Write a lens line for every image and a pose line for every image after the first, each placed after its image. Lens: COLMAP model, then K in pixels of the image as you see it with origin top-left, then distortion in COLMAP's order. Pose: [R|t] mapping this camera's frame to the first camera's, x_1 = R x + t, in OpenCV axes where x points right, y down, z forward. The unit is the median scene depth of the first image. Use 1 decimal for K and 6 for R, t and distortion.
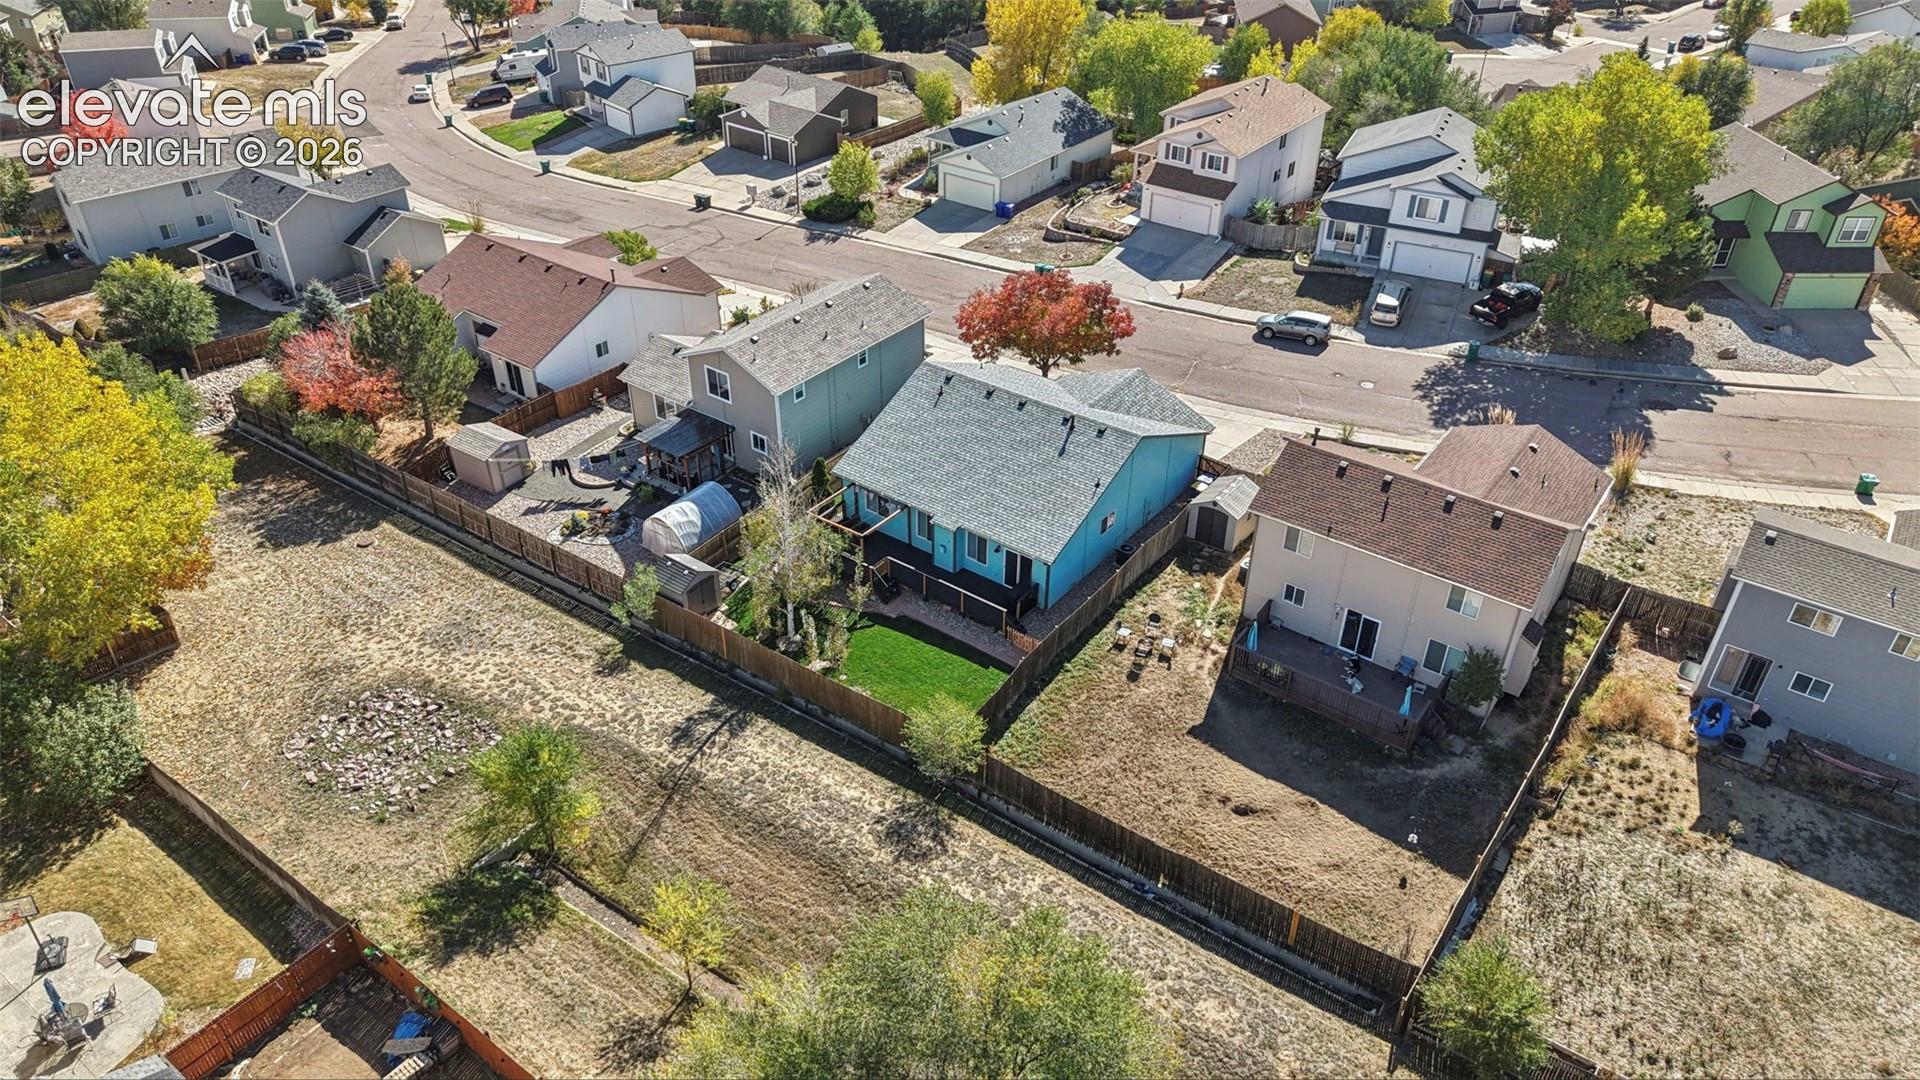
lens RADIAL K [[1291.1, 0, 951.6], [0, 1291.1, 538.9], [0, 0, 1]] dist [0.010968, -0.002274]
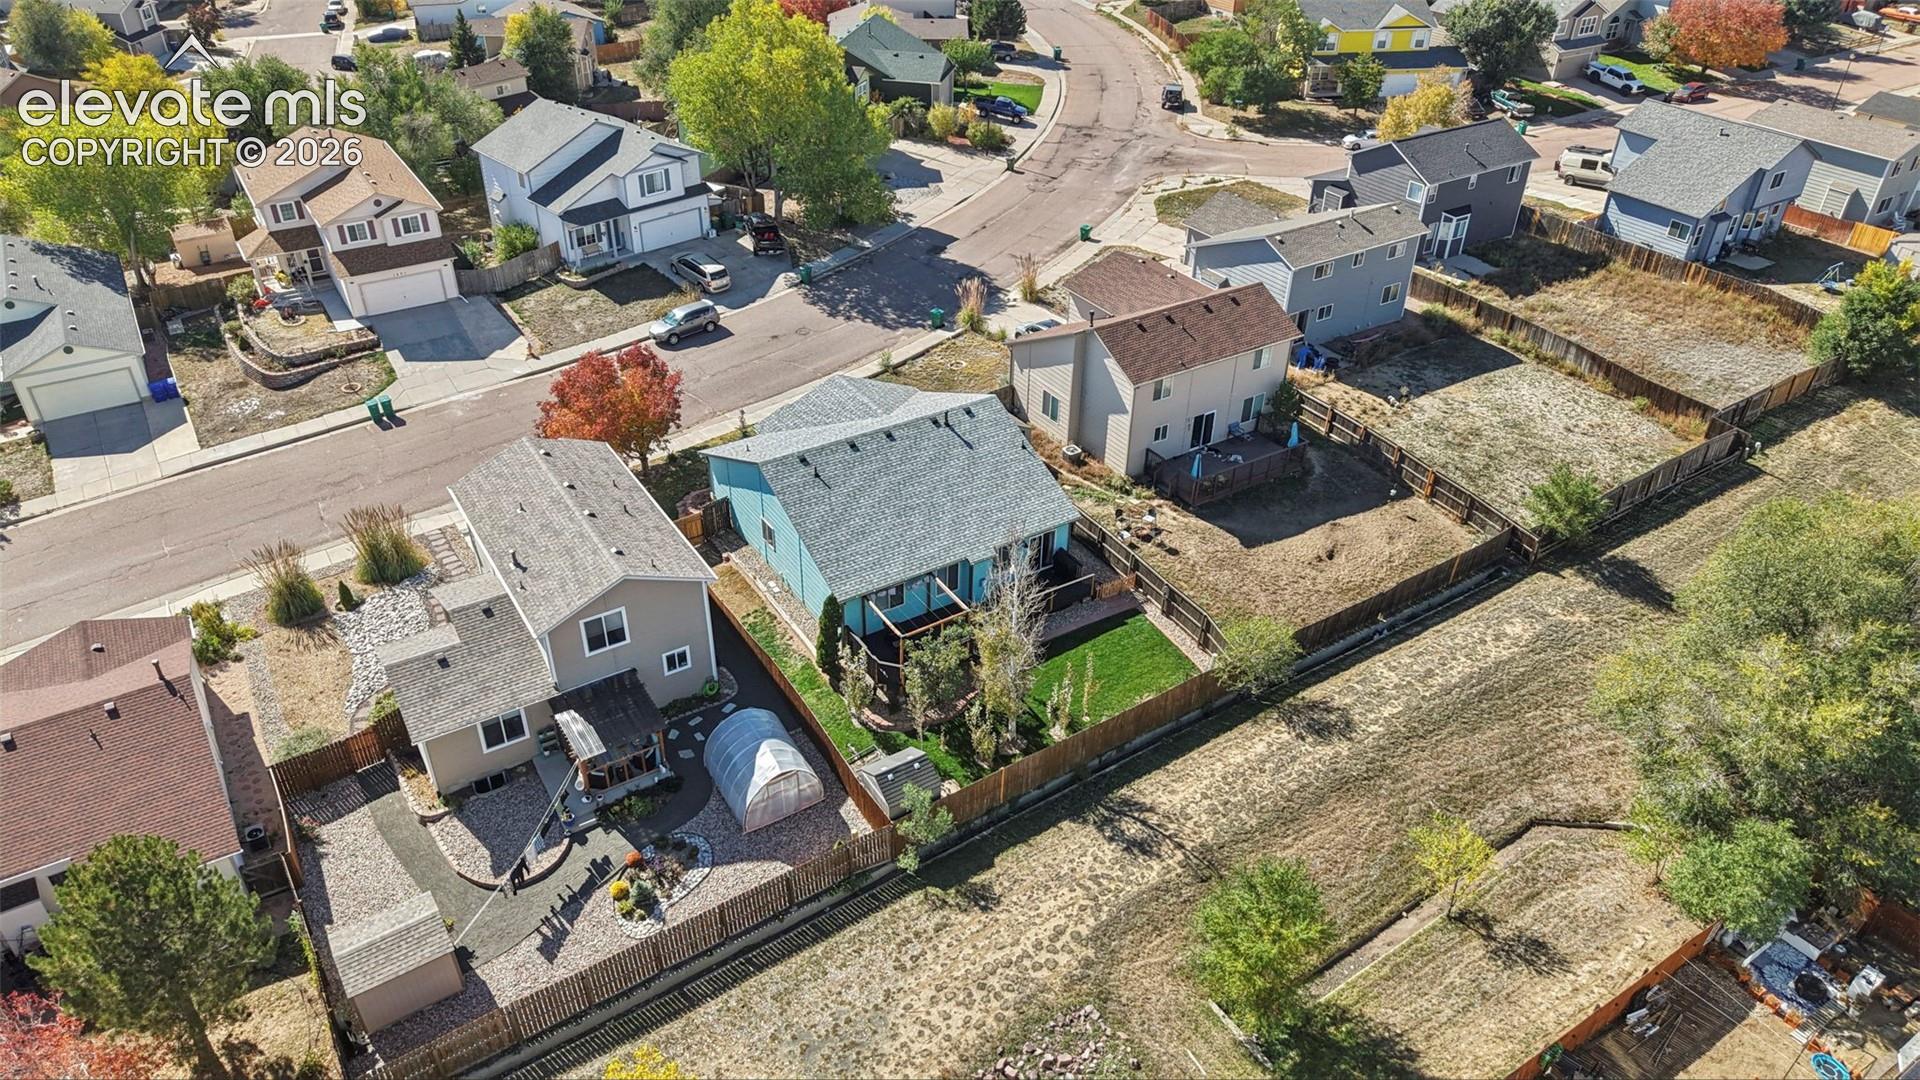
lens RADIAL K [[1291.1, 0, 951.6], [0, 1291.1, 538.9], [0, 0, 1]] dist [0.010968, -0.002274]
pose [[0.352792, -0.523283, 0.775701, -0.591043], [0.511850, 0.801900, 0.308165, -0.259848], [-0.783293, 0.288325, 0.550746, 0.370886]]
